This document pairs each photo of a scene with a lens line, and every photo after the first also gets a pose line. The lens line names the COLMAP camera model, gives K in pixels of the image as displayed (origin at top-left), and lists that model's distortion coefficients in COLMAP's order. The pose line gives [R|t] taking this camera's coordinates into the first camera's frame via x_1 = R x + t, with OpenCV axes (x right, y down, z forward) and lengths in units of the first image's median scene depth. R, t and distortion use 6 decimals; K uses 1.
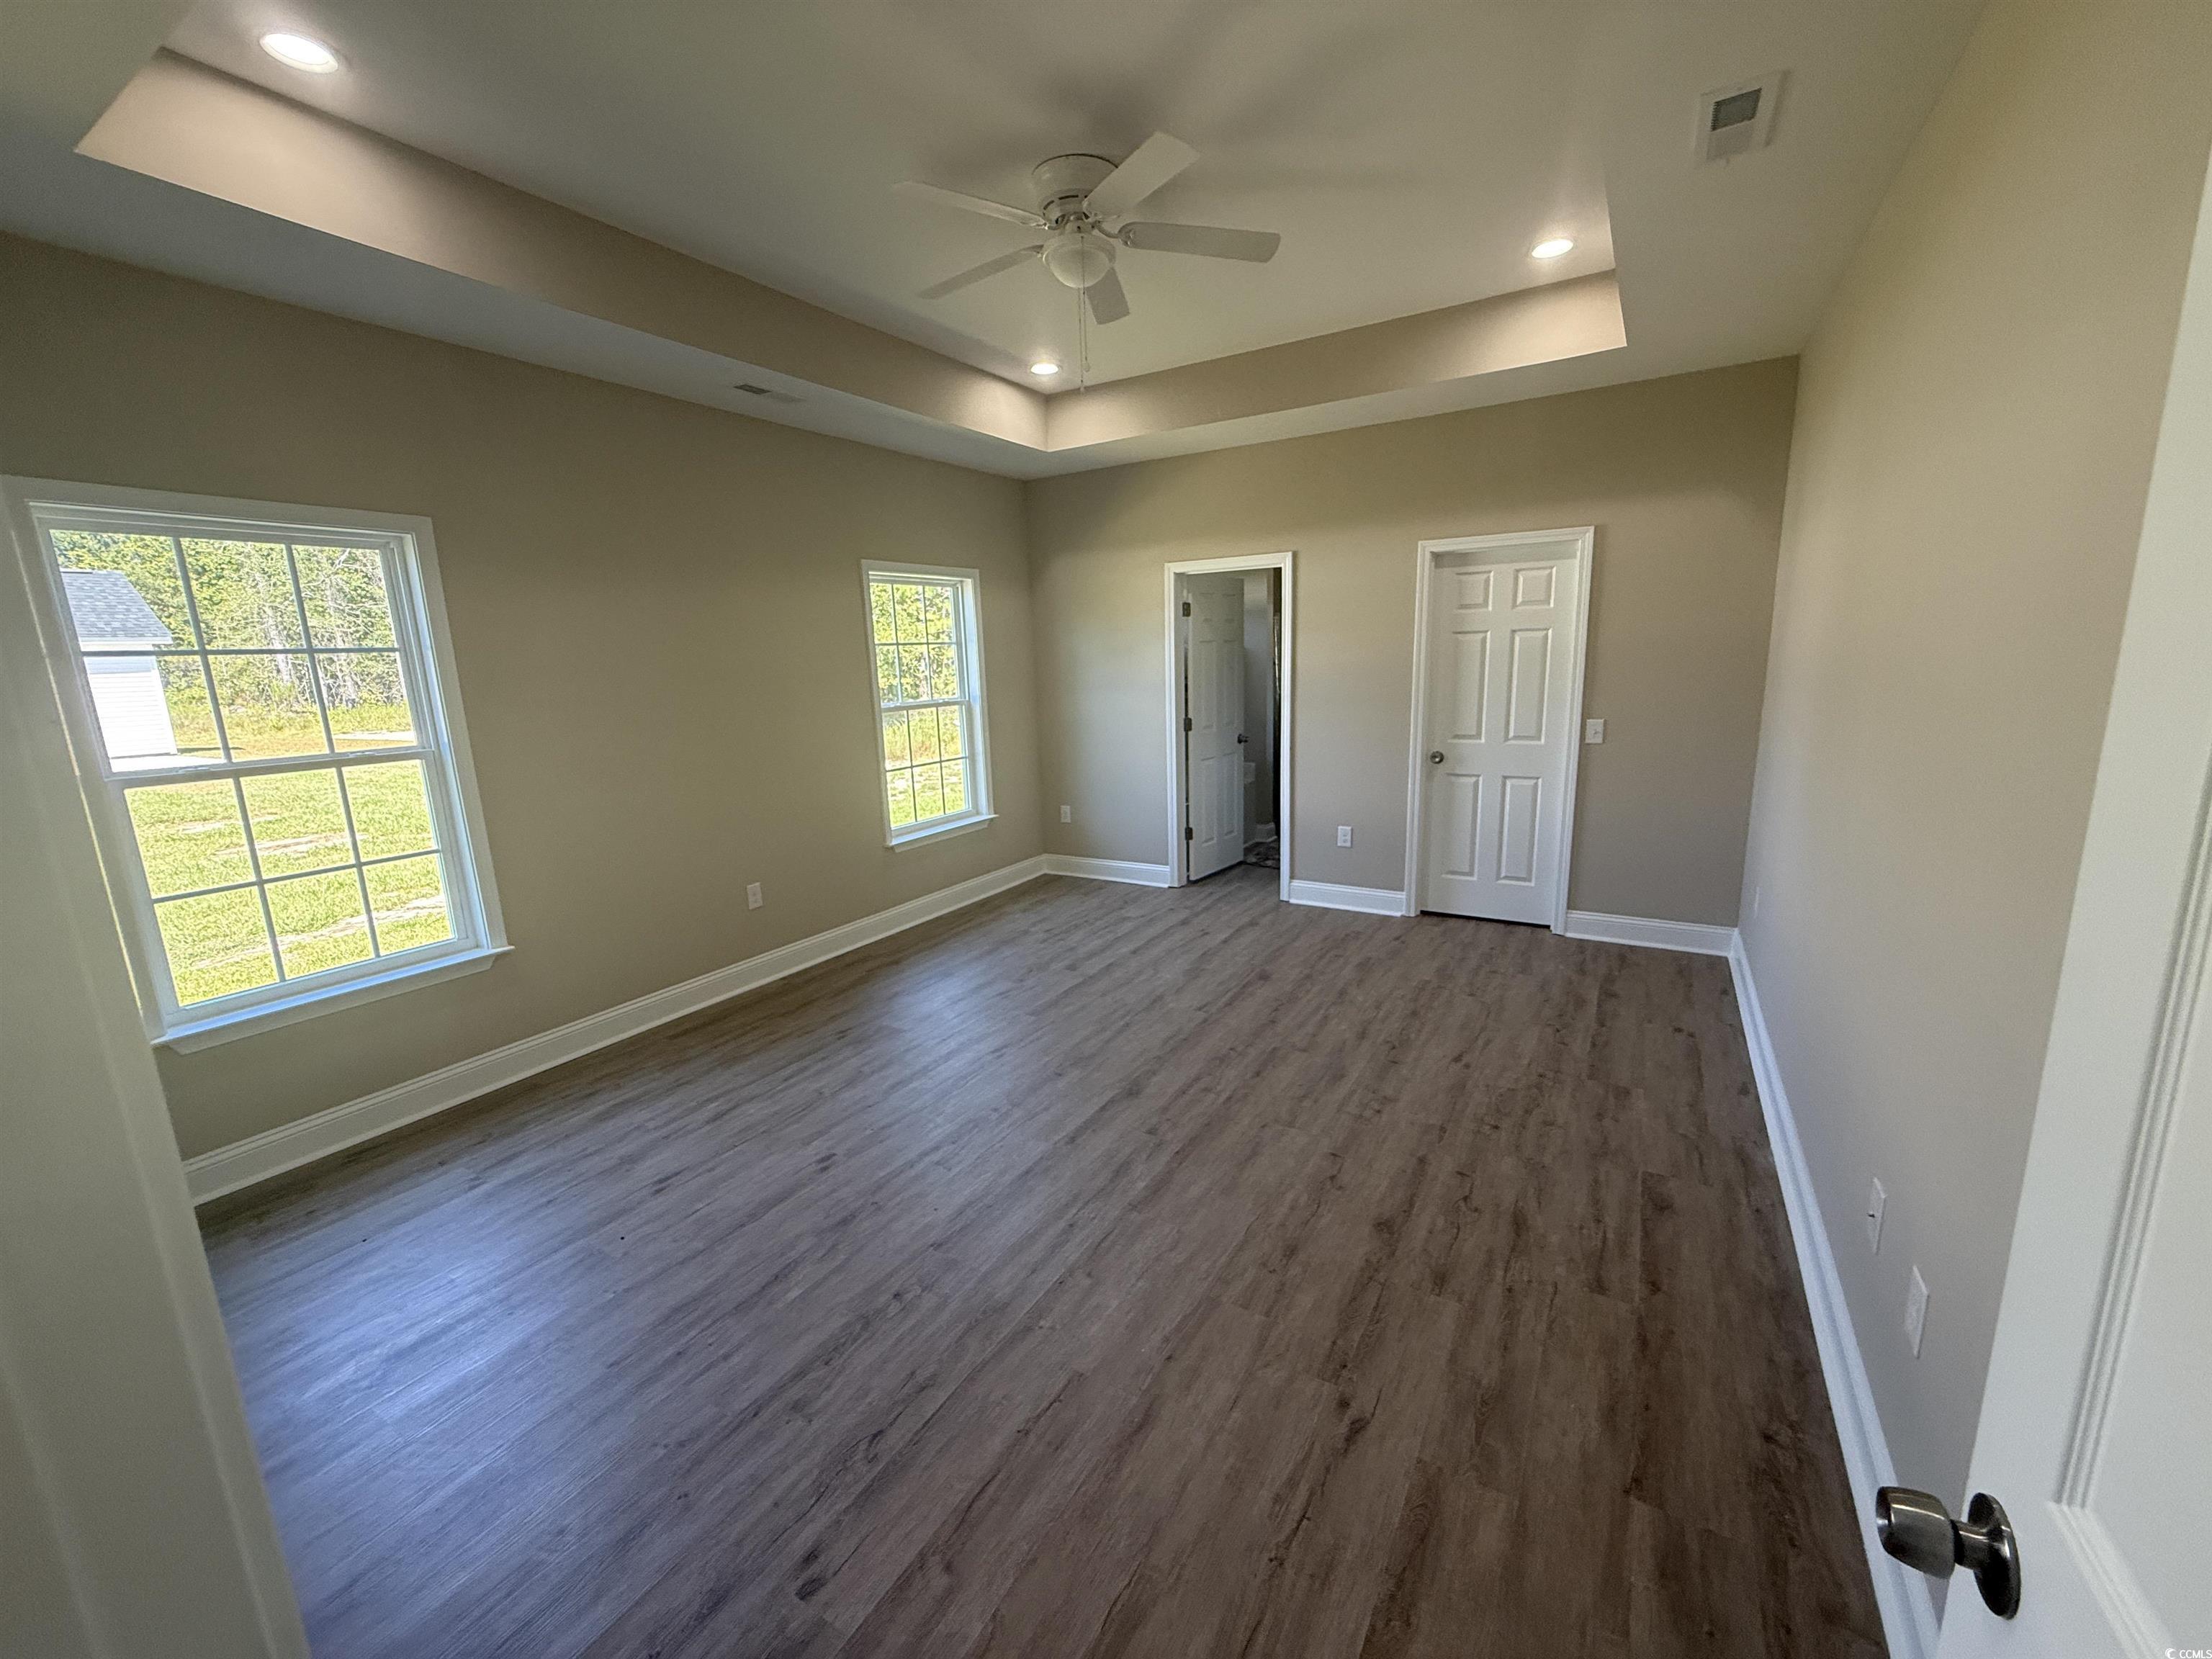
lens RADIAL K [[886.2, 0, 1106.0], [0, 886.2, 829.5], [0, 0, 1]] dist [0.000933, 0.000611]
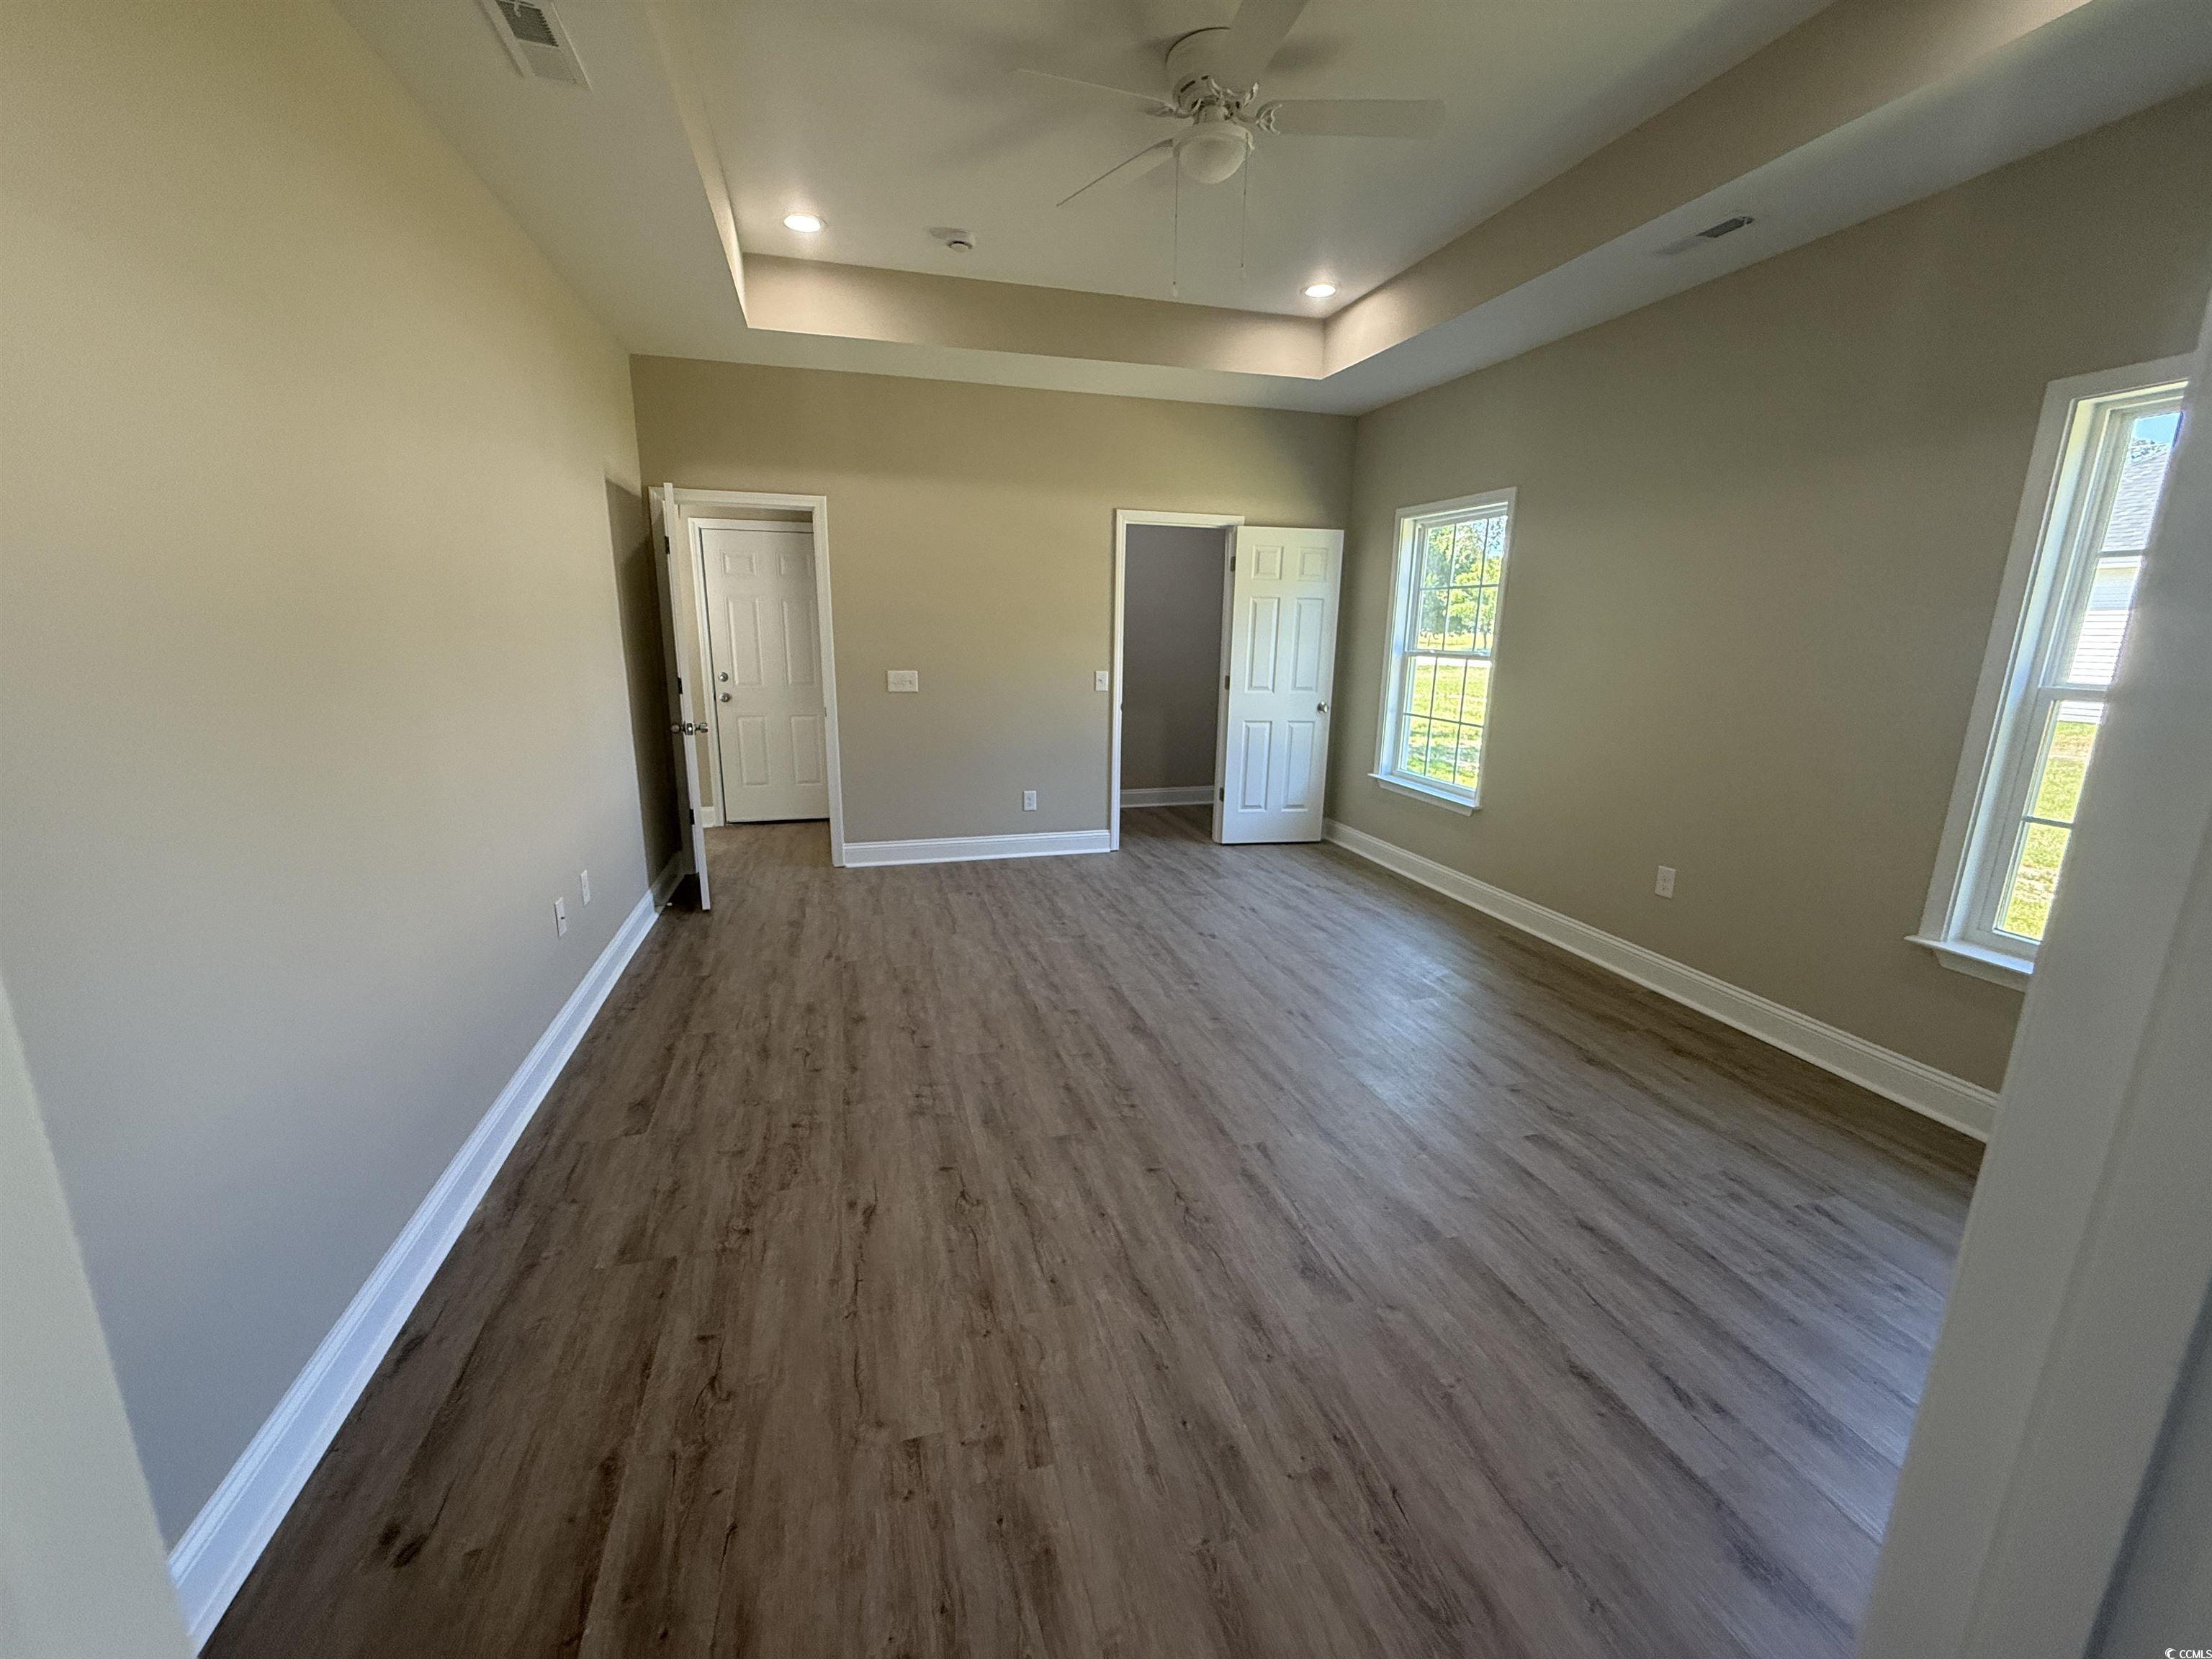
lens RADIAL K [[886.2, 0, 1106.0], [0, 886.2, 829.5], [0, 0, 1]] dist [0.000933, 0.000611]
pose [[-0.680045, 0.191571, -0.707700, 0.740997], [-0.131724, 0.917629, 0.374975, -0.293270], [0.721240, 0.348221, -0.598795, 1.530189]]
